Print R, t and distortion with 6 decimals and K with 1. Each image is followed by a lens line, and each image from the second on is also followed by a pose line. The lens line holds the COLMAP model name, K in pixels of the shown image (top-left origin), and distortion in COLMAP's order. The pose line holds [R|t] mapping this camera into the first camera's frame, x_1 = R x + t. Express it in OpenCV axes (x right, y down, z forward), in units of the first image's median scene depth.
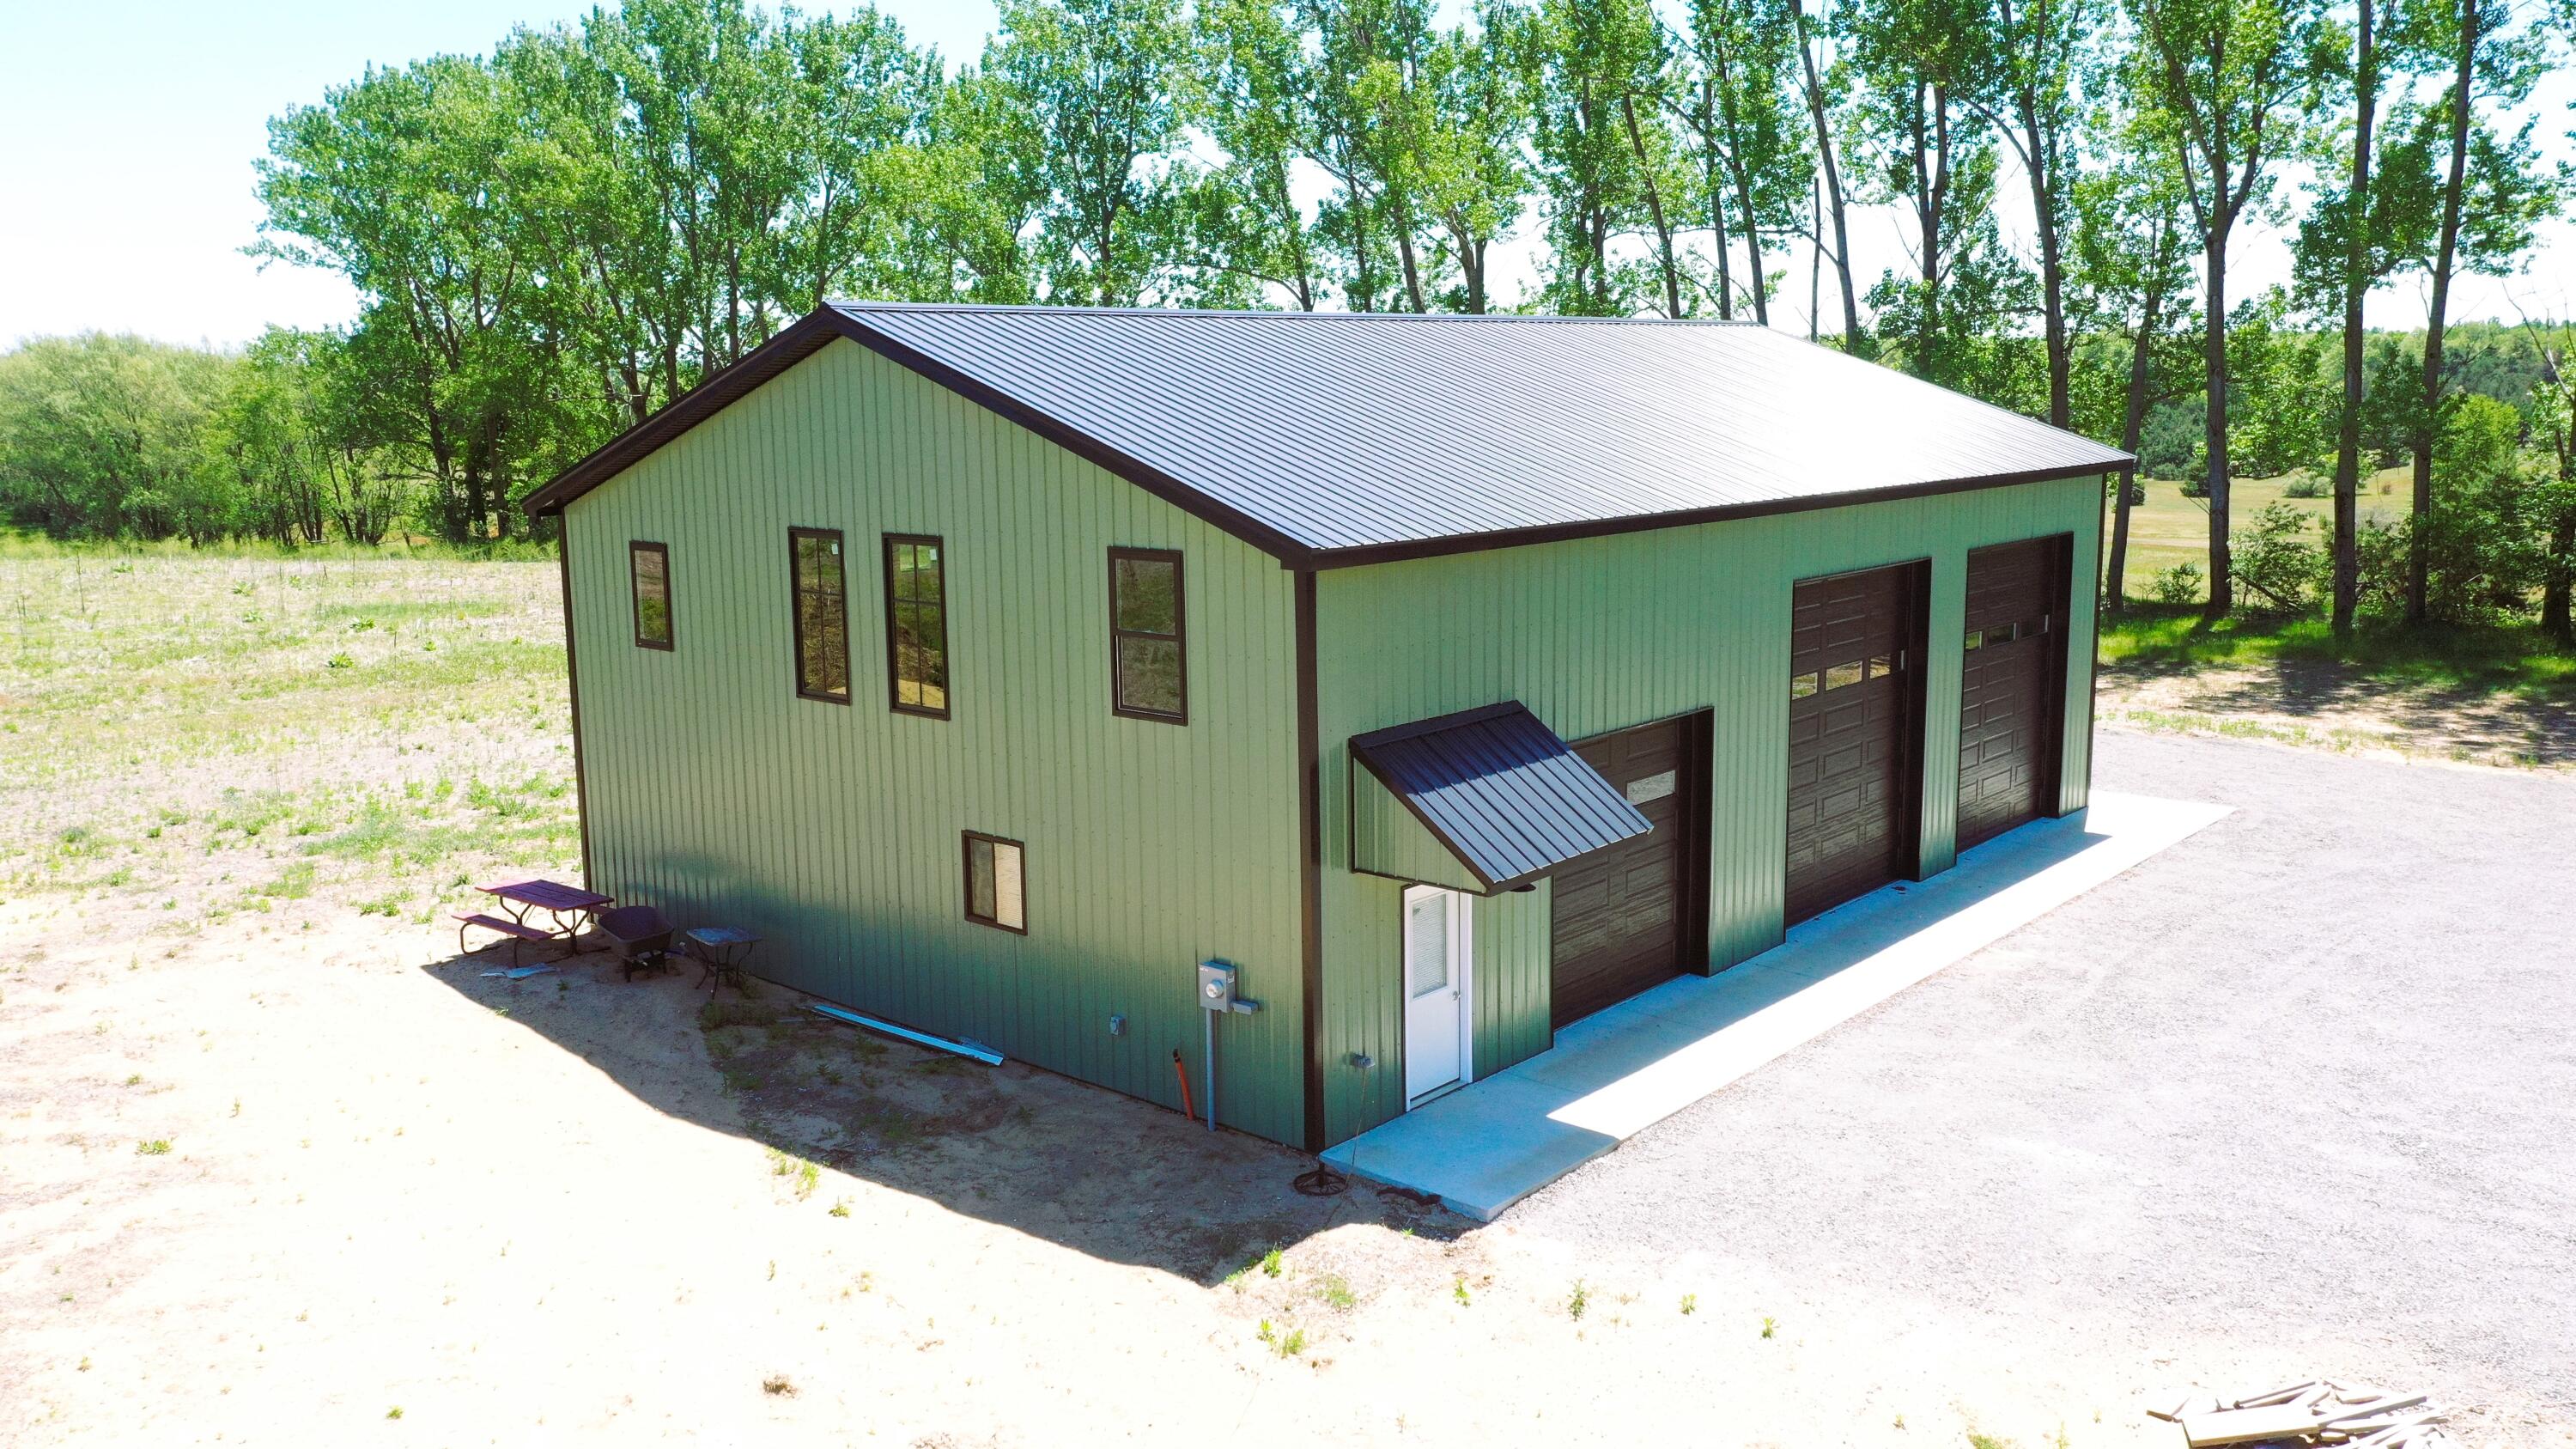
lens RADIAL K [[2008.5, 0, 1296.6], [0, 2008.5, 723.8], [0, 0, 1]] dist [-0.003666, -0.003290]
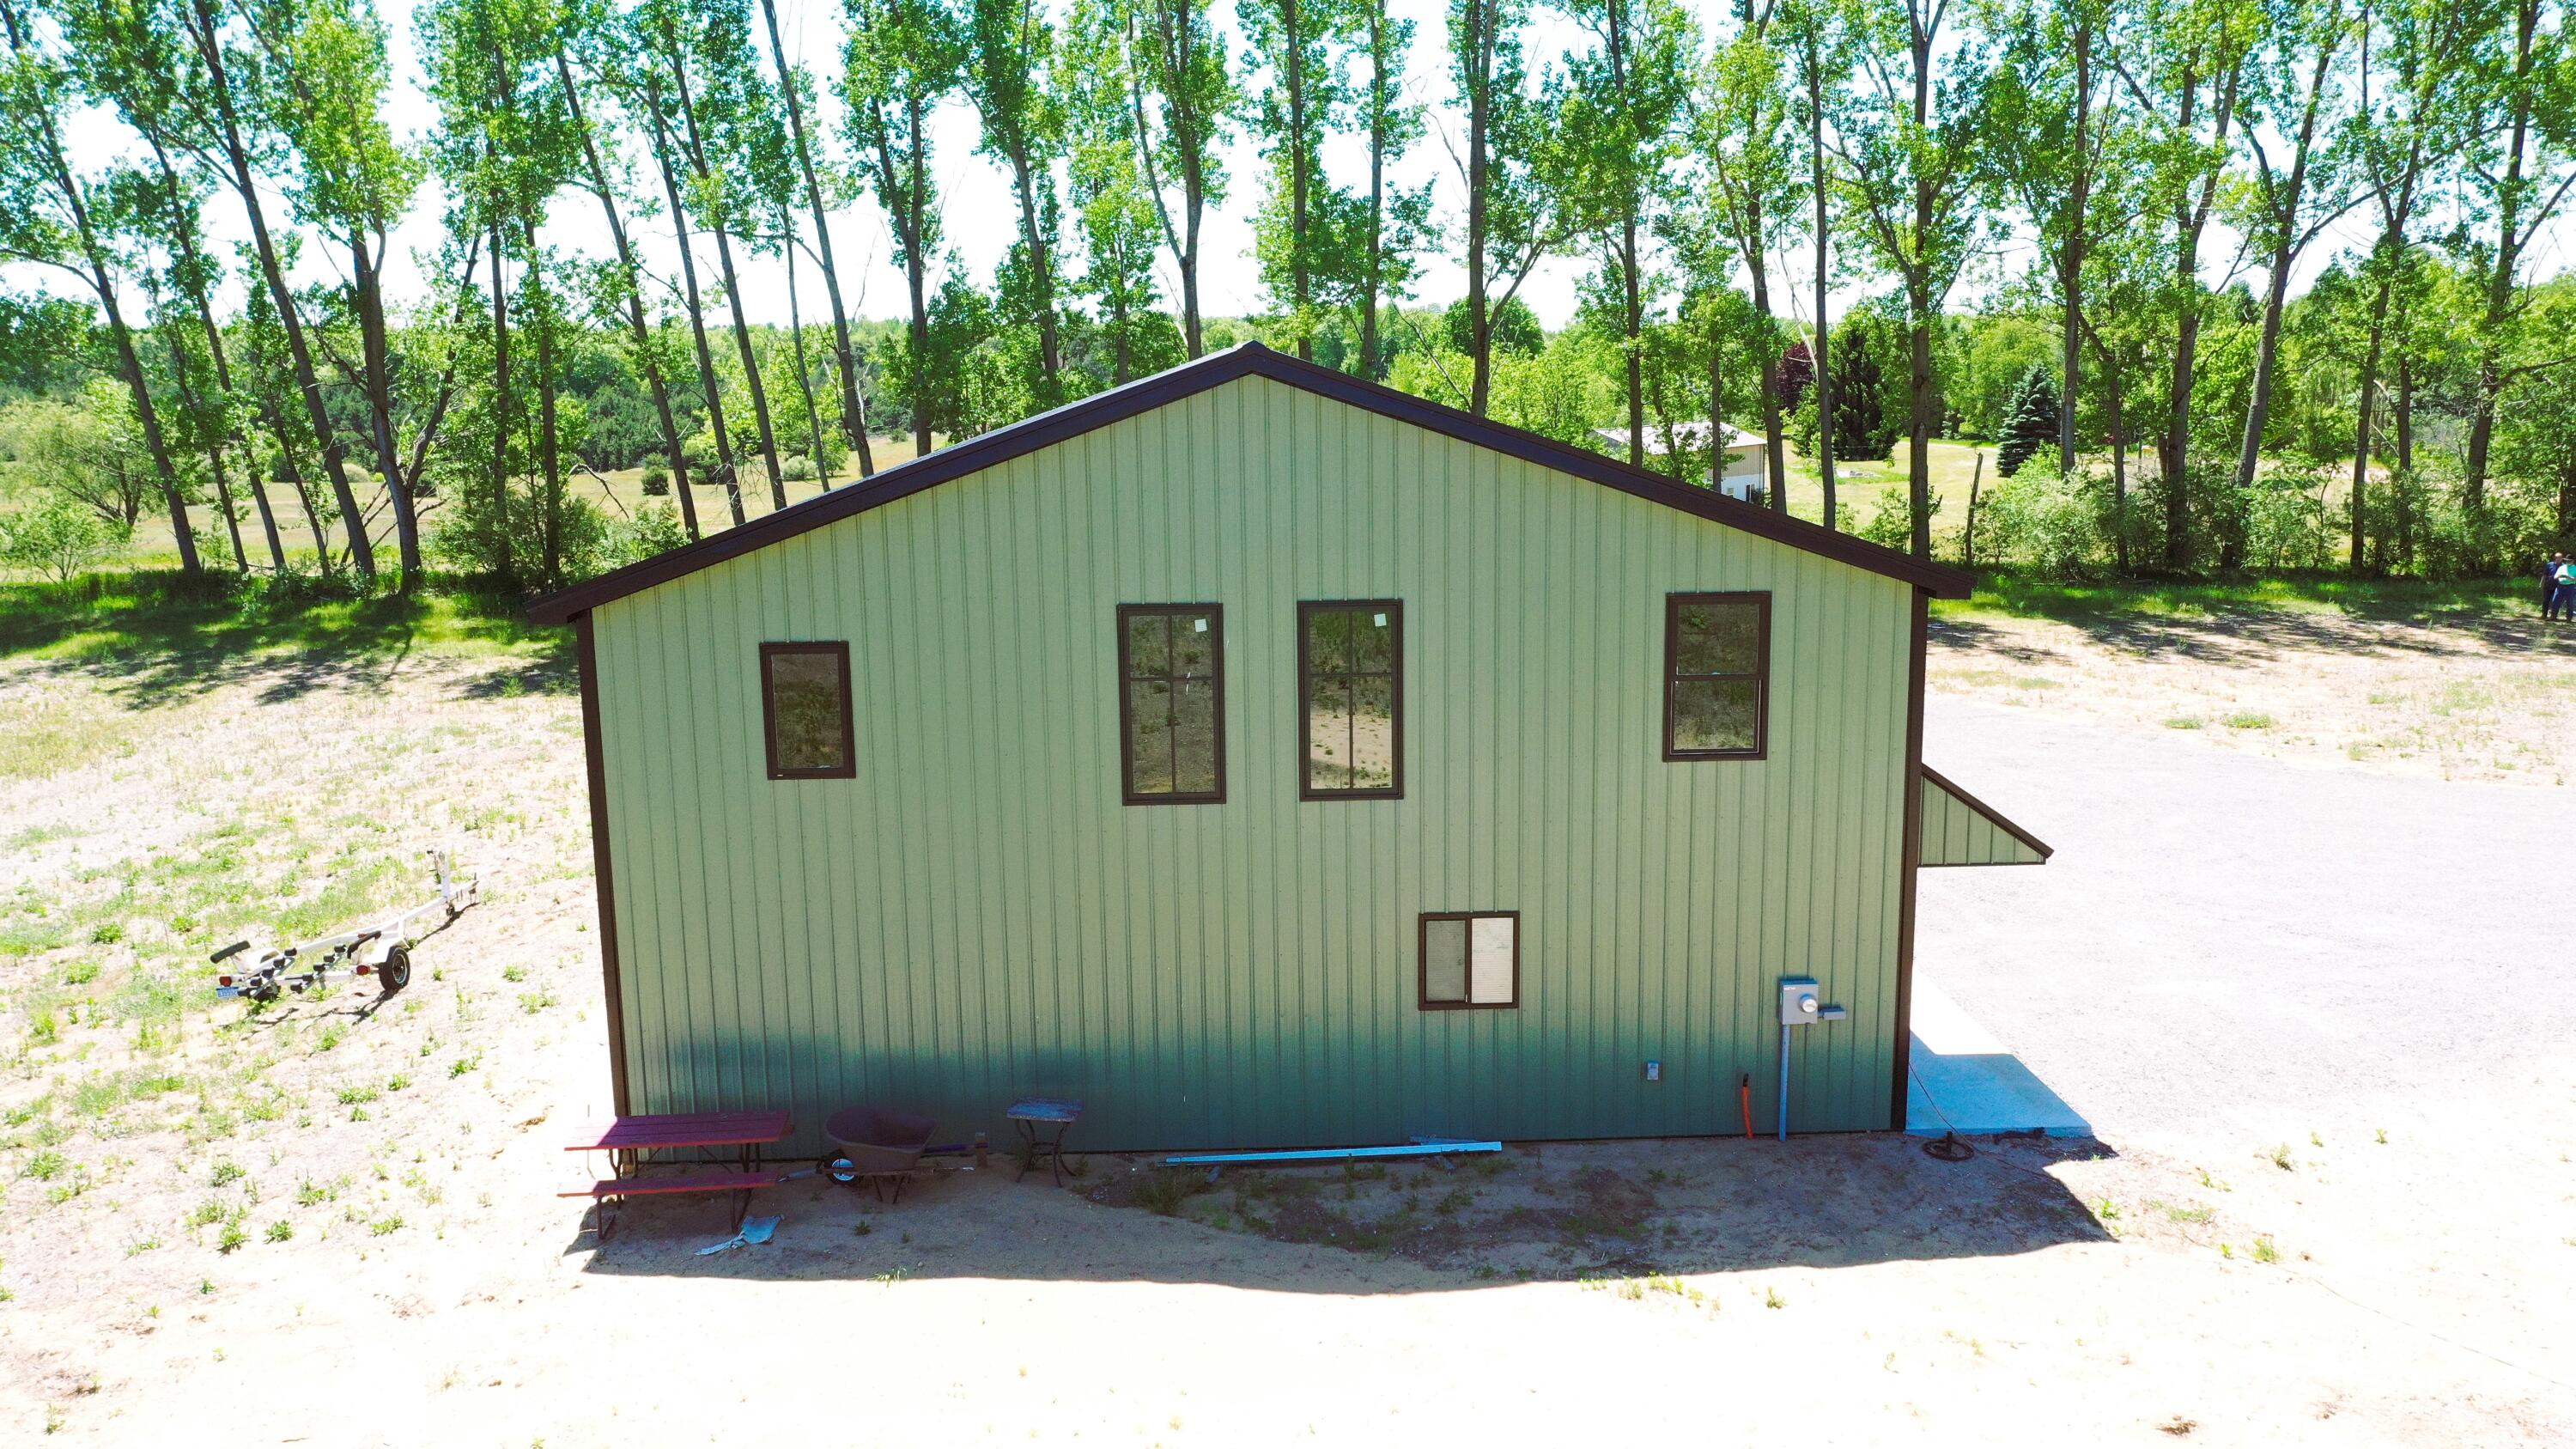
lens RADIAL K [[2008.5, 0, 1296.6], [0, 2008.5, 723.8], [0, 0, 1]] dist [-0.003666, -0.003290]
pose [[0.731361, -0.124259, 0.670575, -0.830109], [0.120891, 0.991311, 0.051842, -0.090167], [-0.671190, 0.043151, 0.740028, 0.355946]]
